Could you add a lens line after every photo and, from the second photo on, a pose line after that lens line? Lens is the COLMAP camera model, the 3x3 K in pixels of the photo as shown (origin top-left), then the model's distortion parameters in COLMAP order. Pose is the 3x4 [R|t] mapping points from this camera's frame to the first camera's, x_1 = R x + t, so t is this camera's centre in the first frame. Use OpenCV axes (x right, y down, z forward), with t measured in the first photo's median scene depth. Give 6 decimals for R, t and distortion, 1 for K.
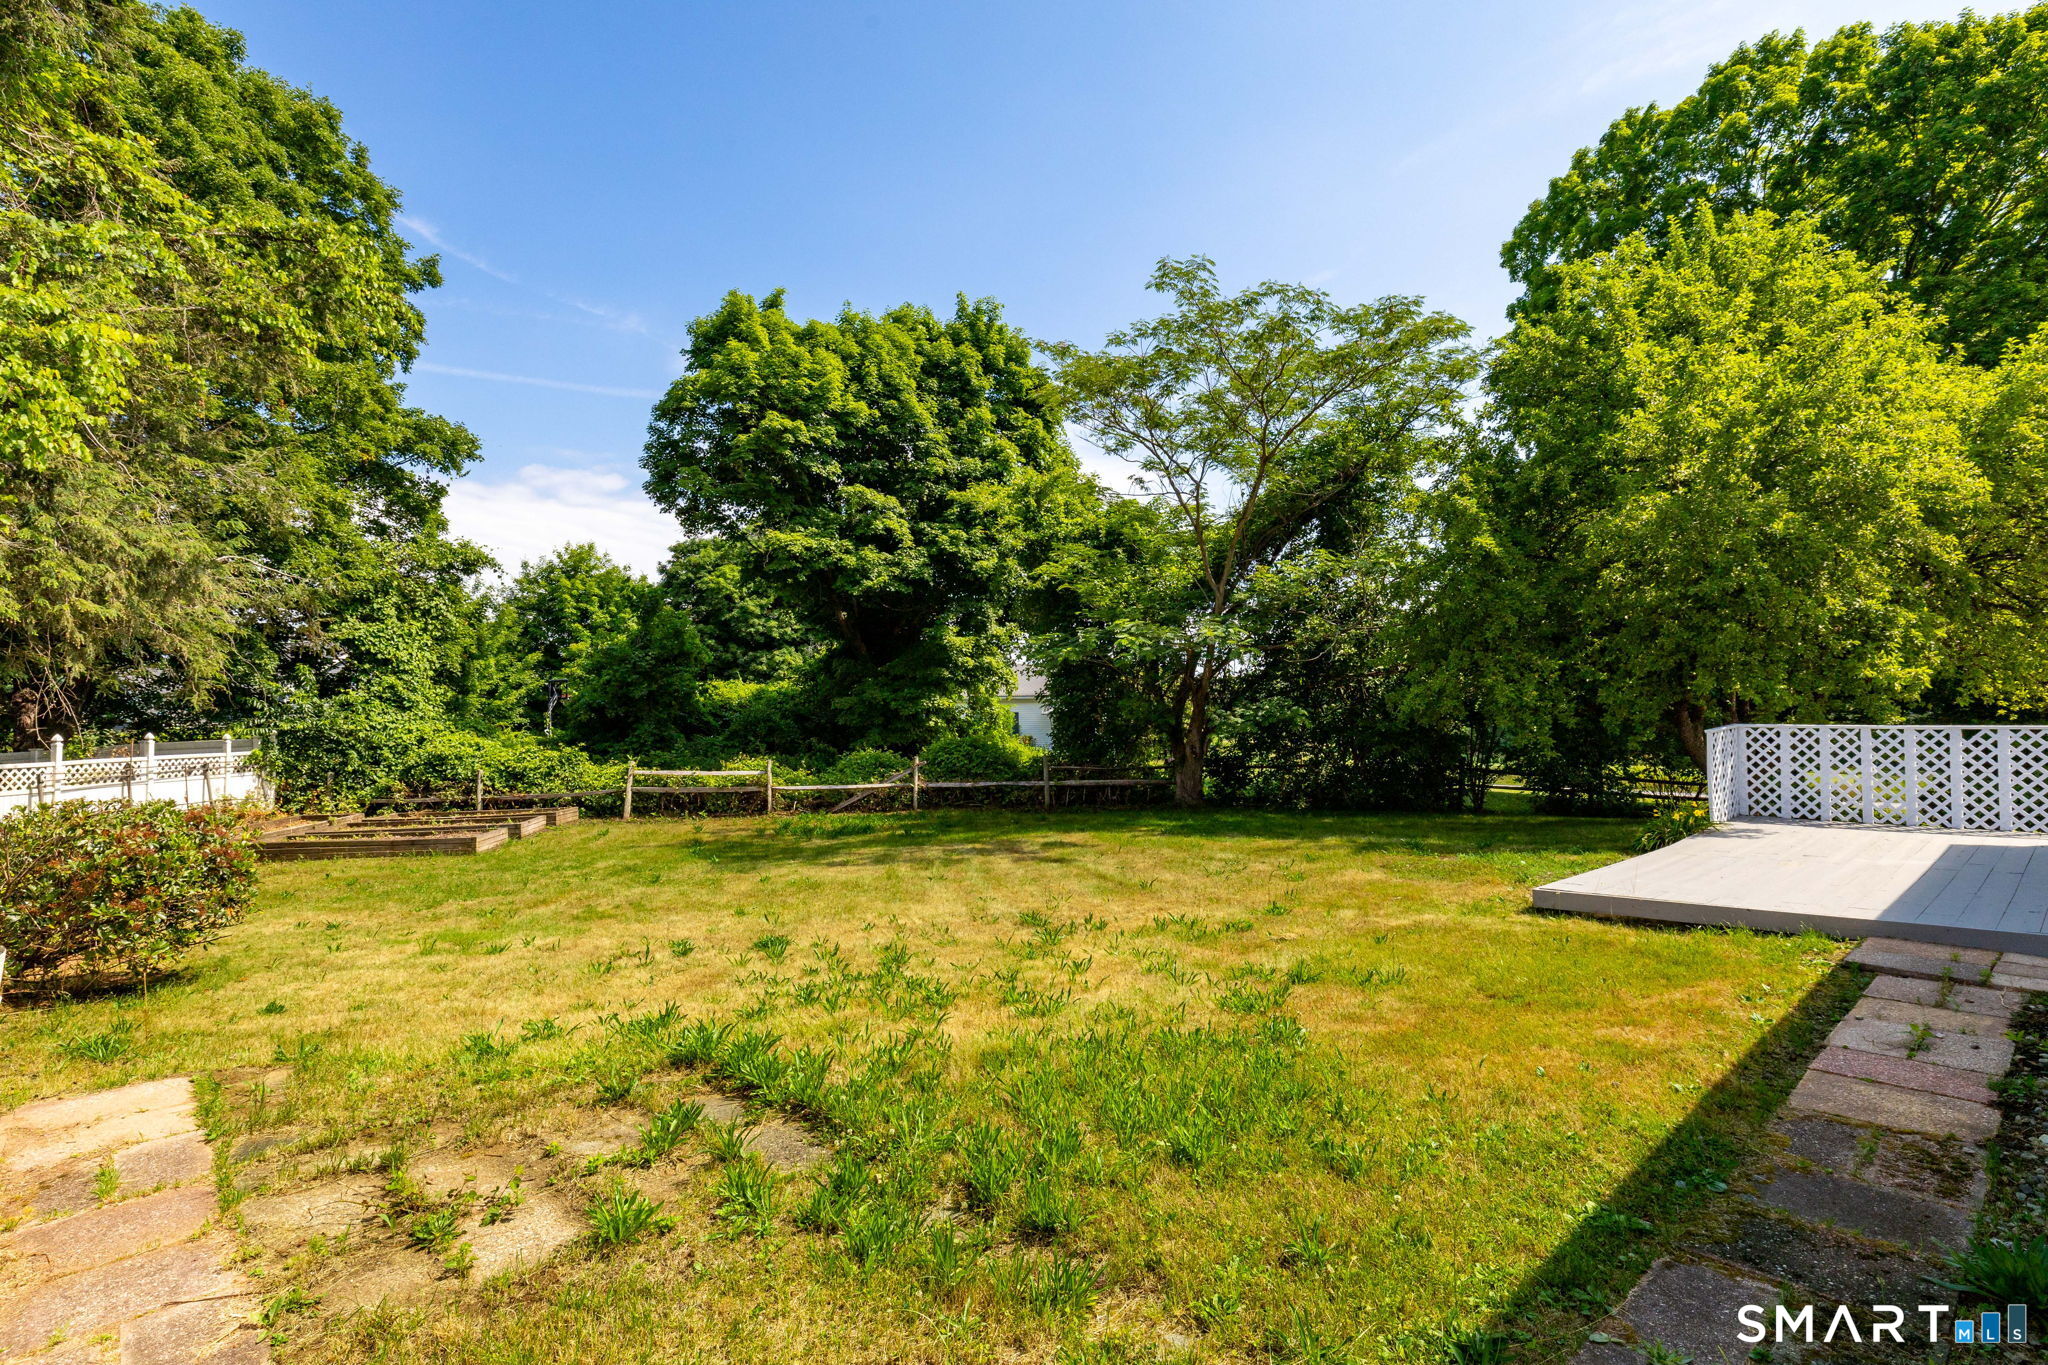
lens RADIAL K [[1518.7, 0, 1025.0], [0, 1518.7, 681.2], [0, 0, 1]] dist [-0.004475, -0.001963]
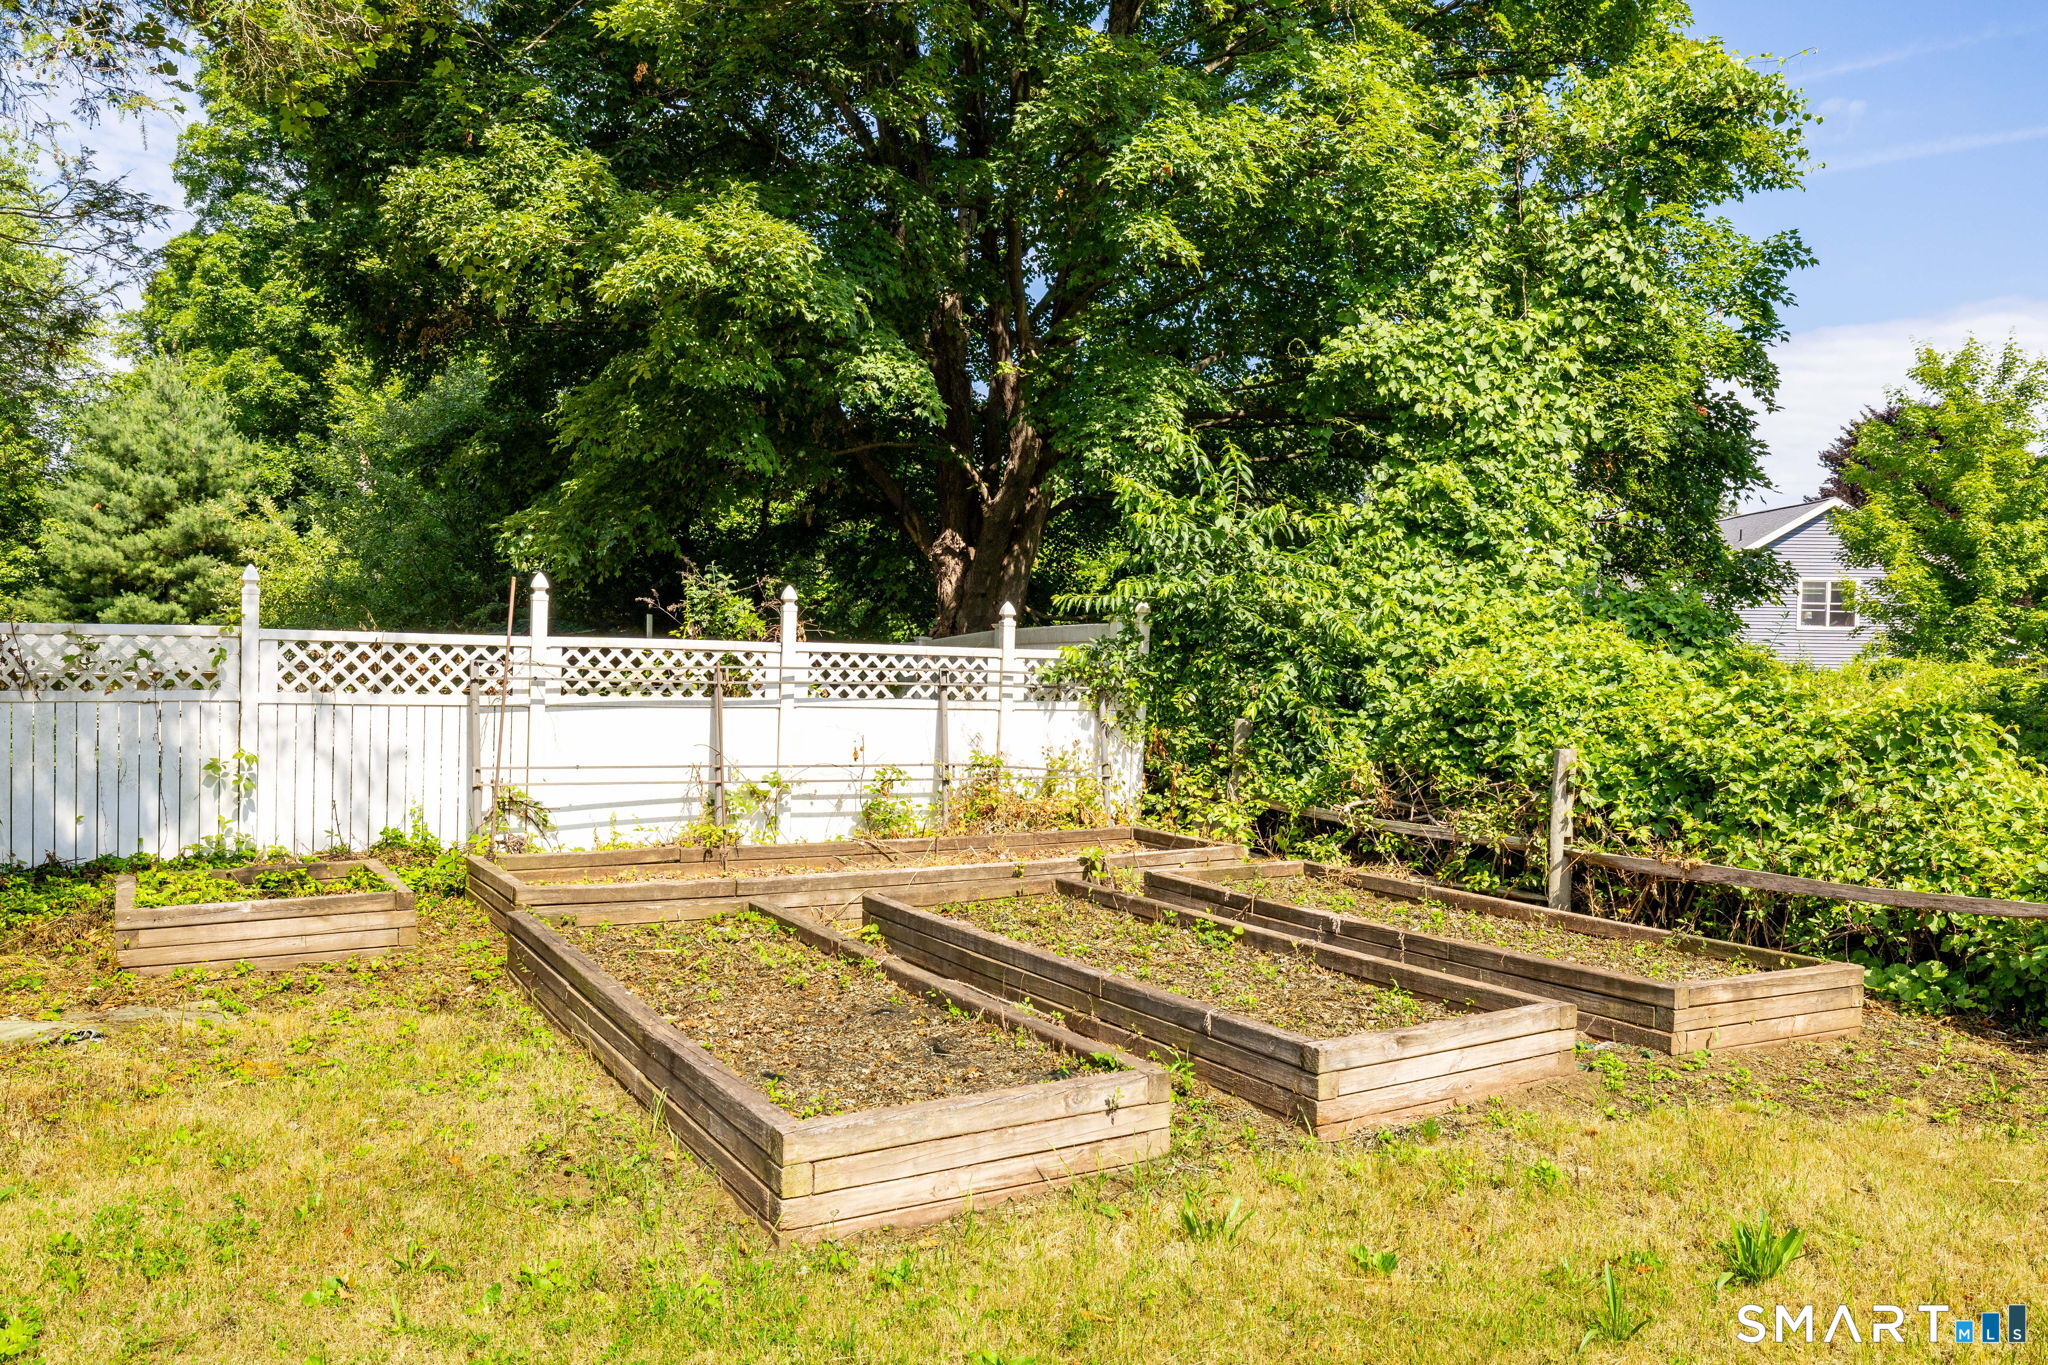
lens RADIAL K [[1518.7, 0, 1024.9], [0, 1518.7, 671.8], [0, 0, 1]] dist [-0.004475, -0.001963]
pose [[0.510315, 0.047366, -0.858682, -0.169089], [-0.031472, 0.998842, 0.036394, 0.036799], [0.859412, 0.008452, 0.511214, 0.766550]]
